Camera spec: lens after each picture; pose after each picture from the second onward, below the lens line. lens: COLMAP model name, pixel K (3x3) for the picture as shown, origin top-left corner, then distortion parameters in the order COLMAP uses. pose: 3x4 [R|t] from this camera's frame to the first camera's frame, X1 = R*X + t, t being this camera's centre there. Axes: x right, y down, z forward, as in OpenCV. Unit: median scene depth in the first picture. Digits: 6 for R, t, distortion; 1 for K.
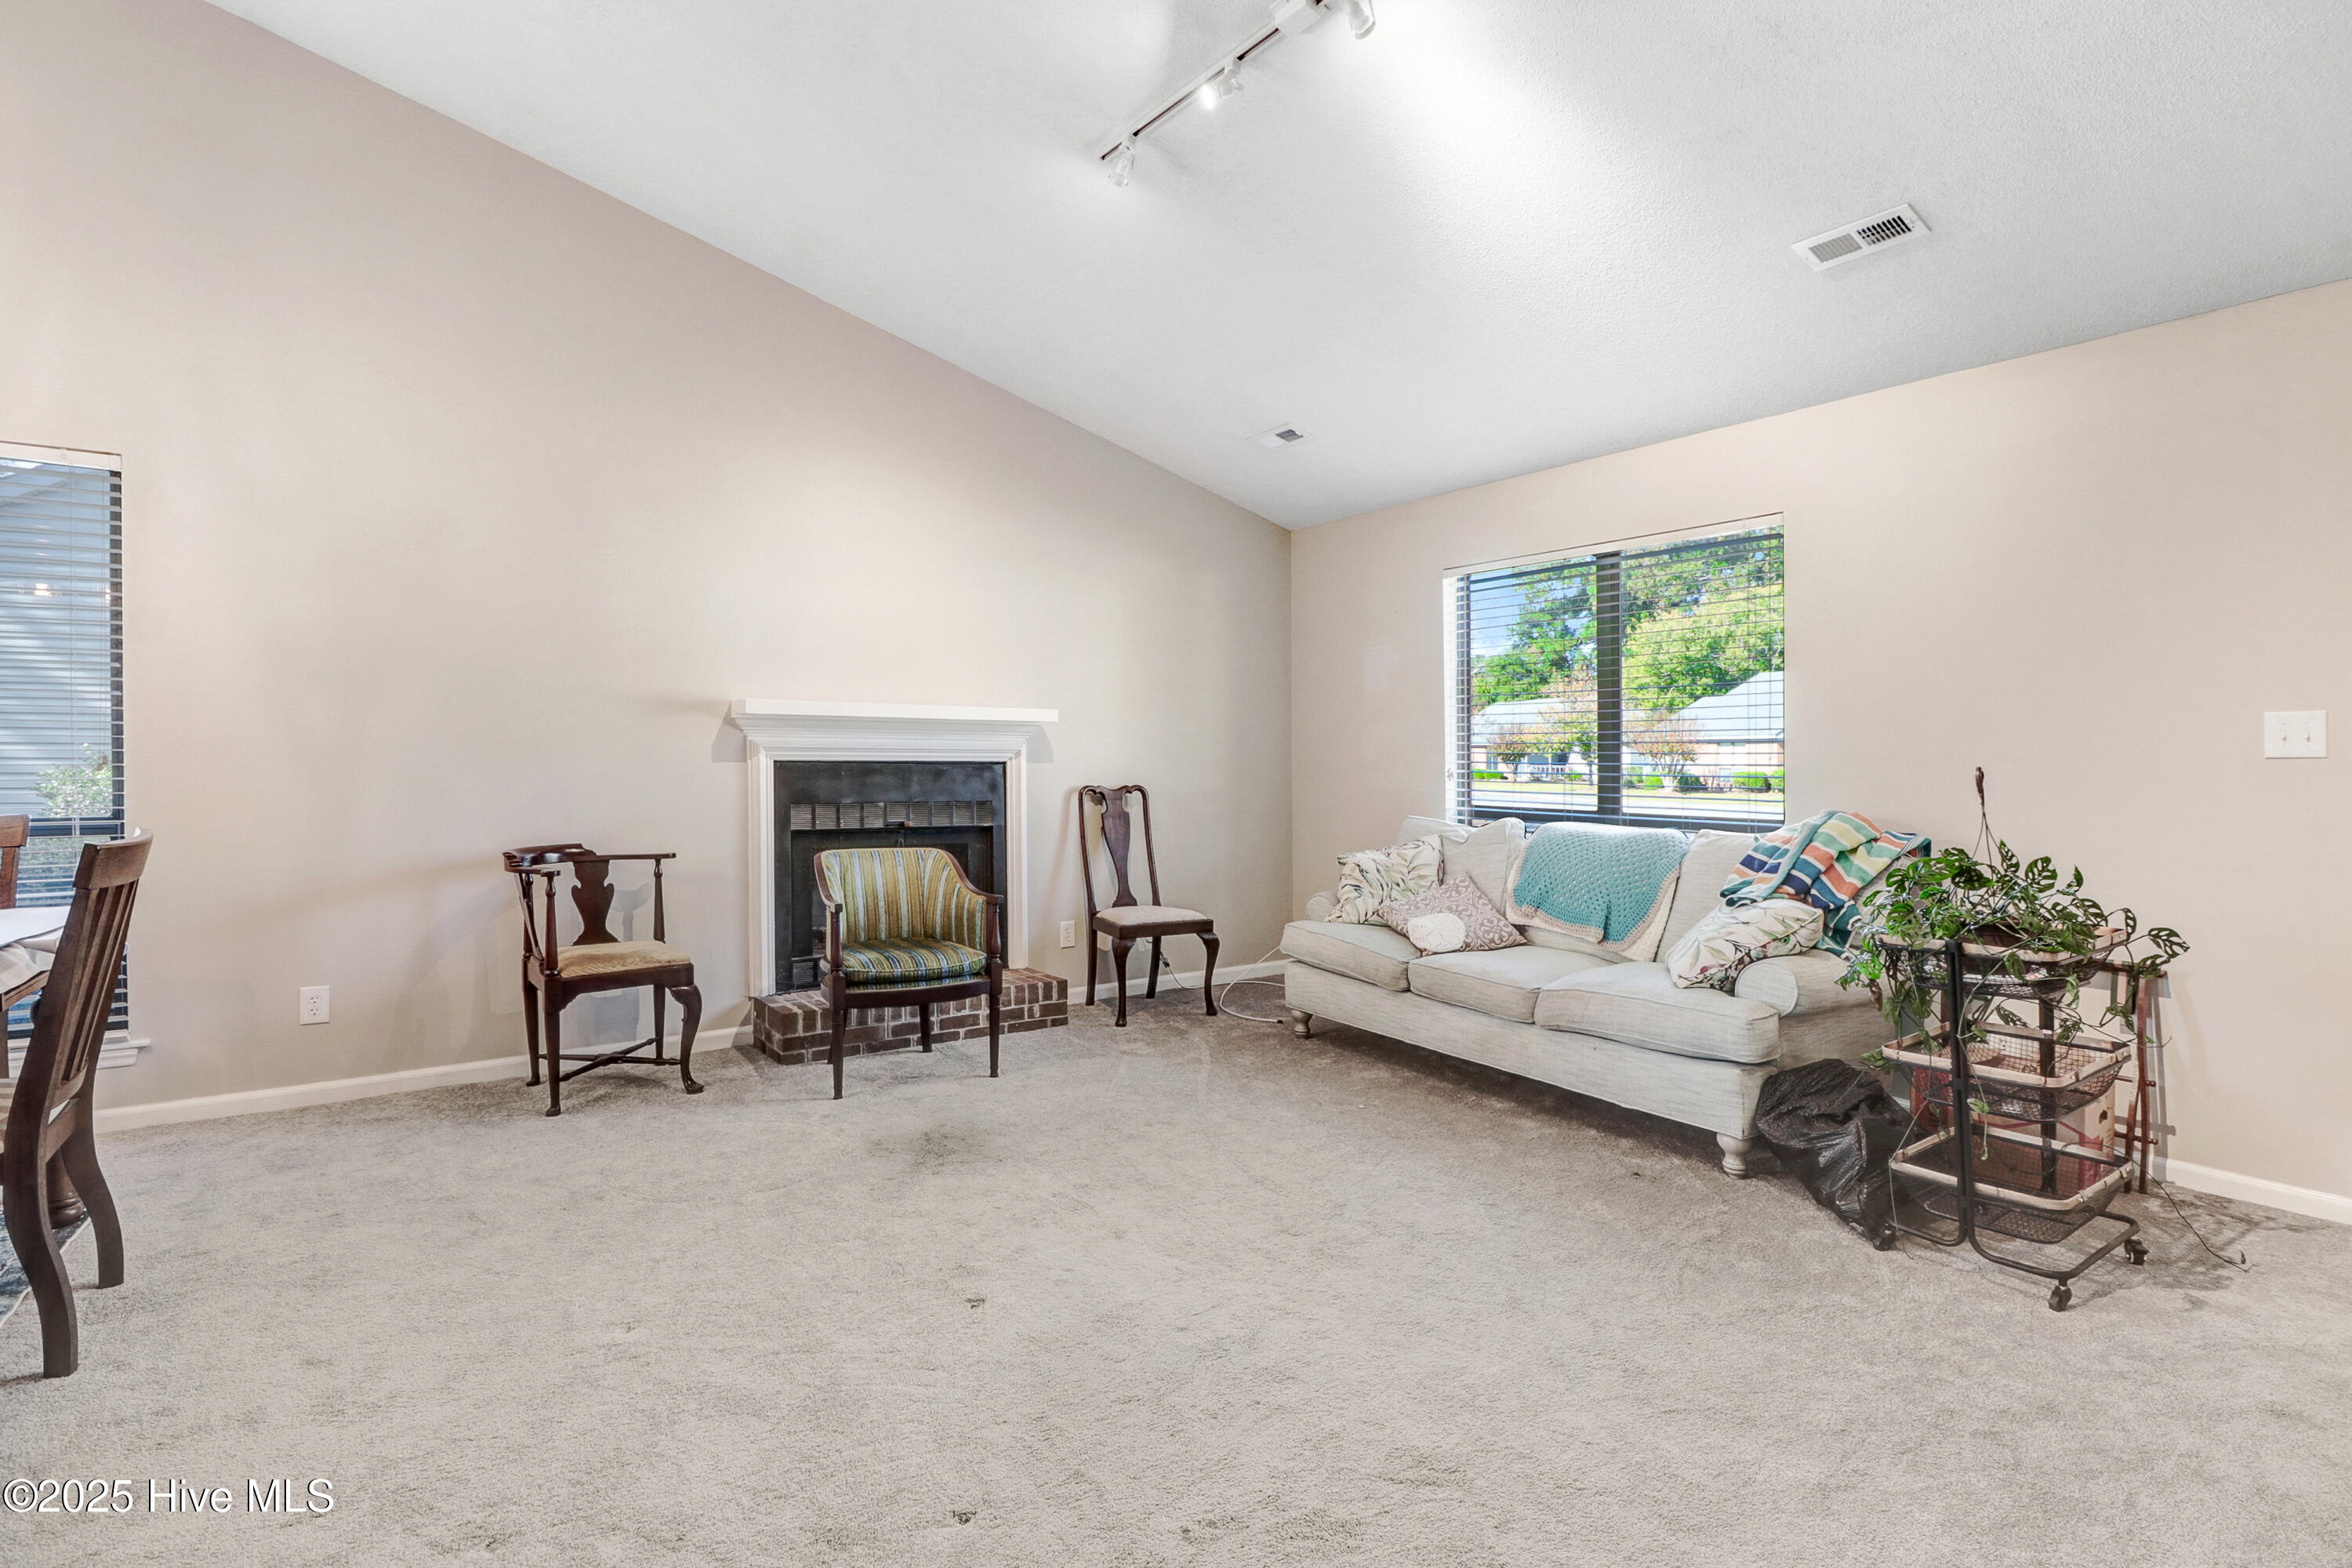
lens RADIAL K [[1190.8, 0, 1171.7], [0, 1190.8, 781.5], [0, 0, 1]] dist [0.000101, -0.000078]
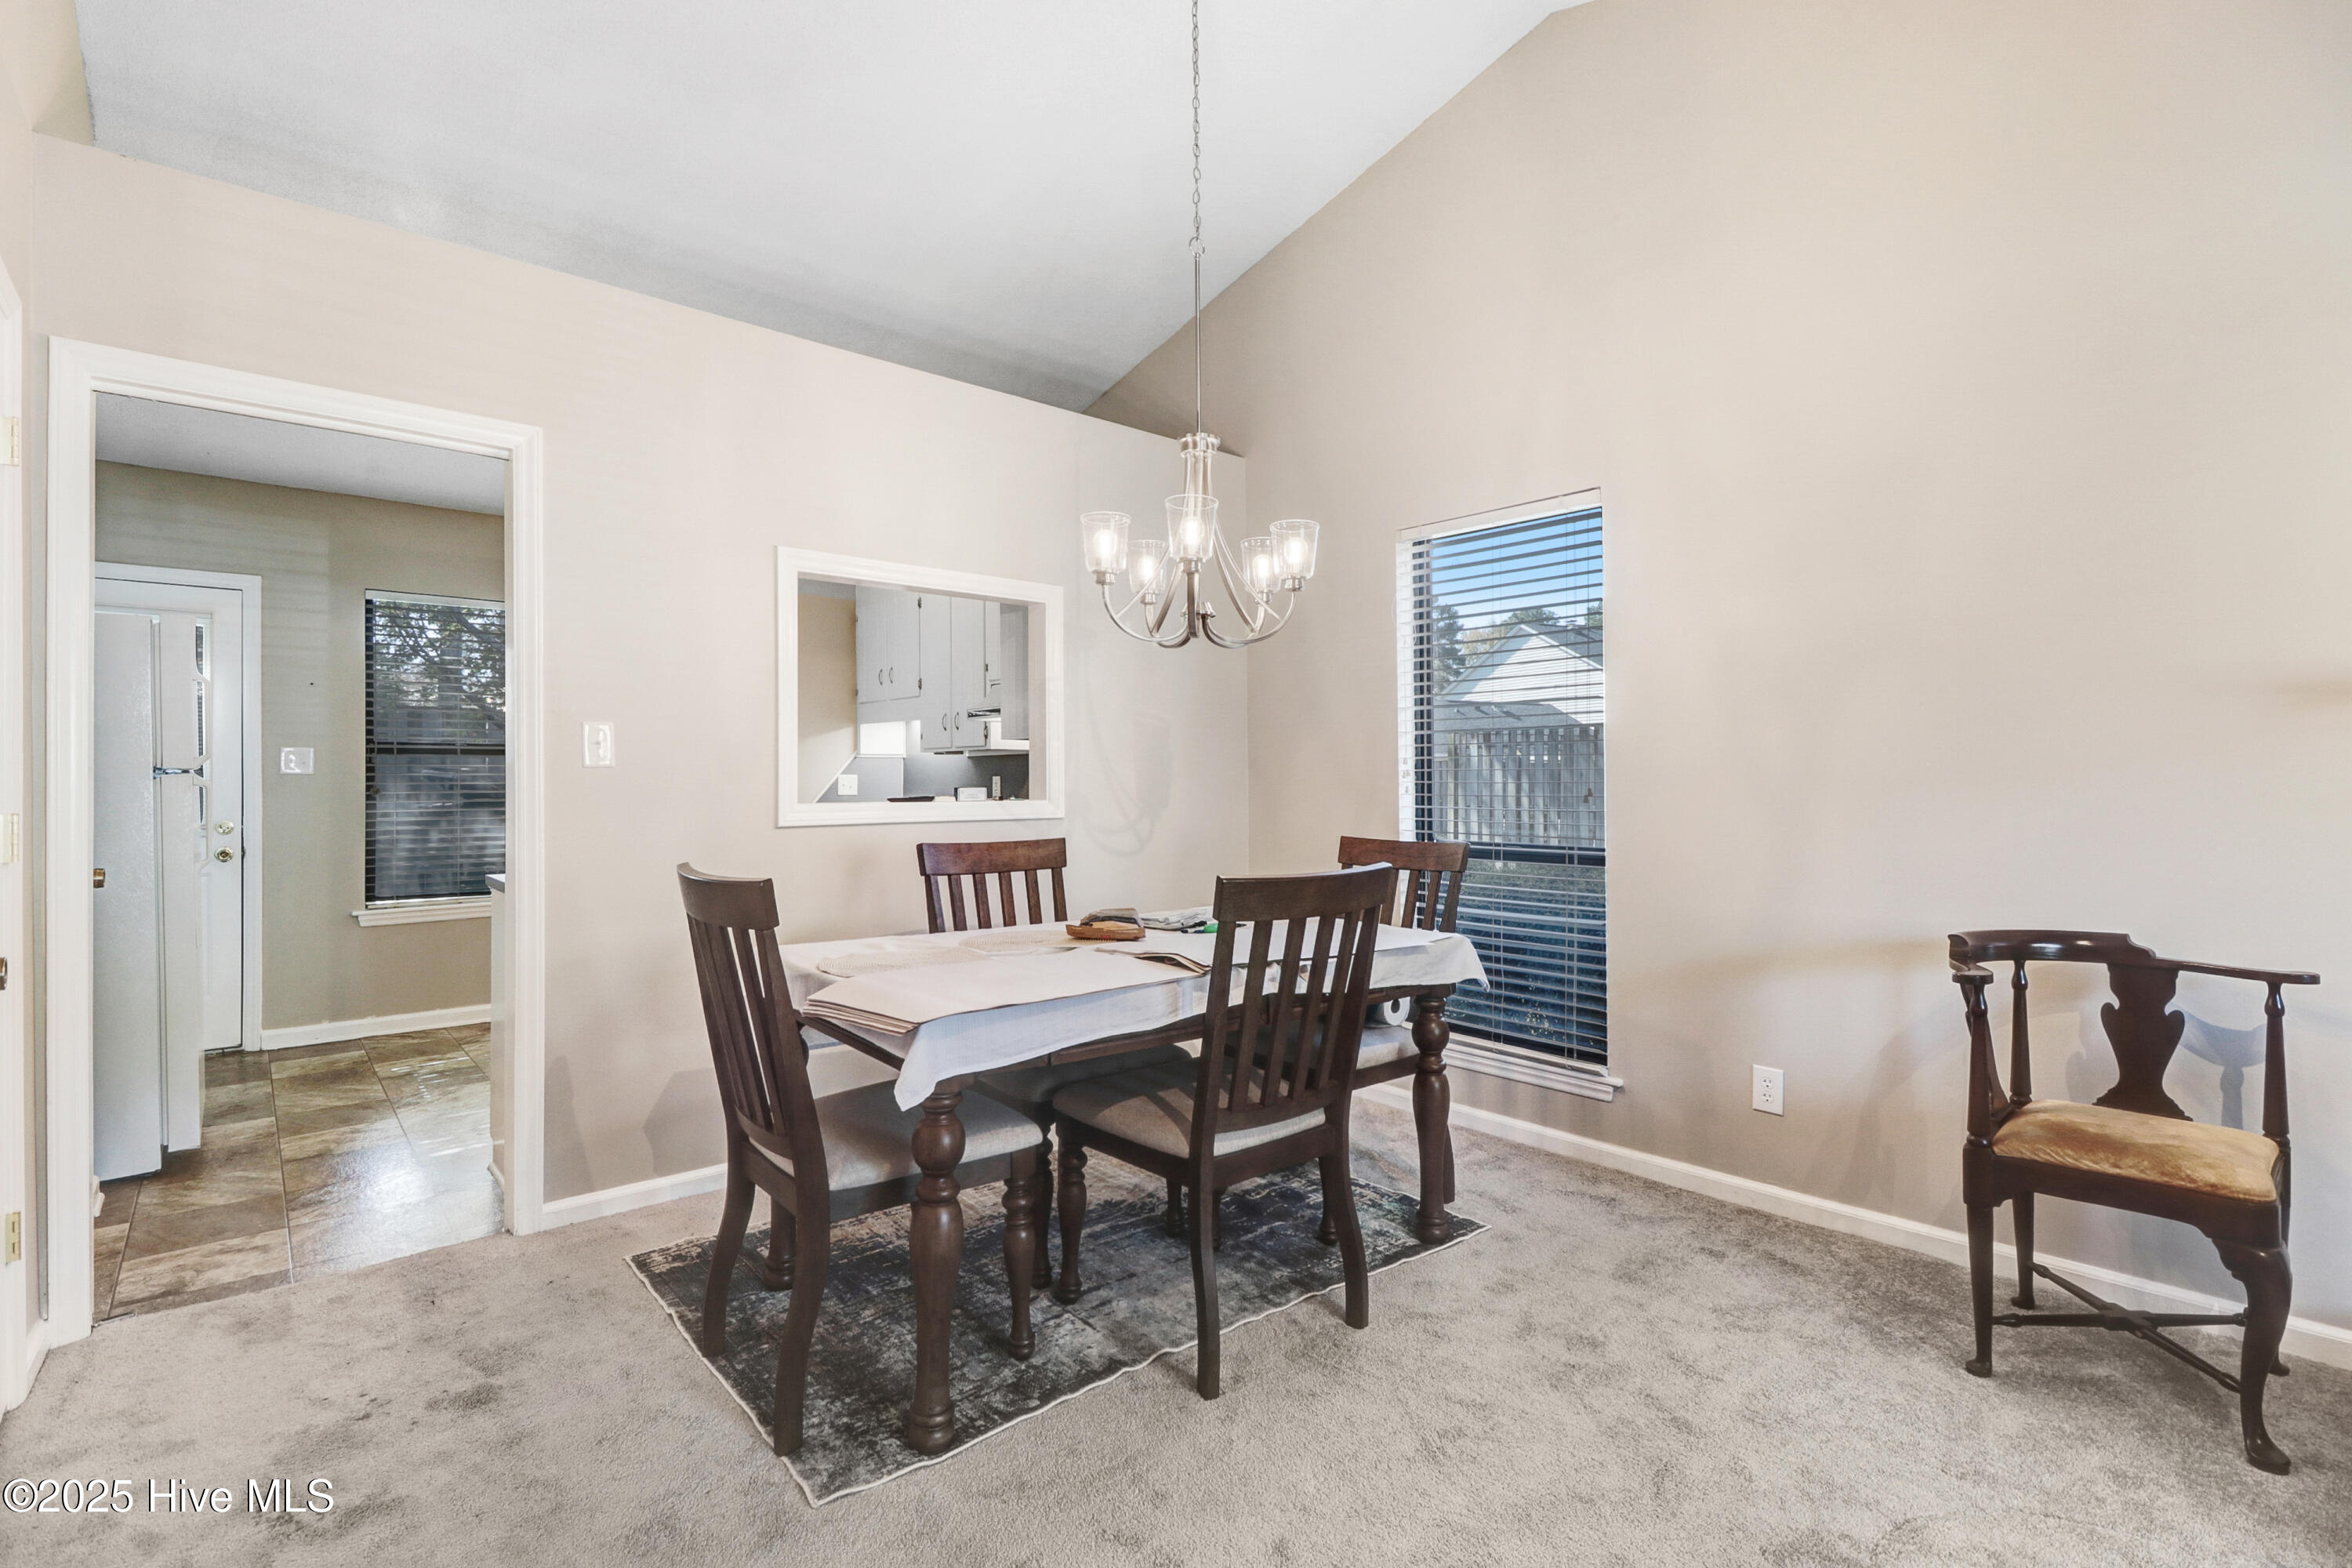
lens RADIAL K [[1111.8, 0, 1178.8], [0, 1111.8, 786.8], [0, 0, 1]] dist [-0.021570, -0.002450]
pose [[0.095113, -0.003266, -0.995461, -0.000373], [-0.024525, 0.999683, -0.005623, -0.006896], [0.995164, 0.024949, 0.095002, 0.500725]]
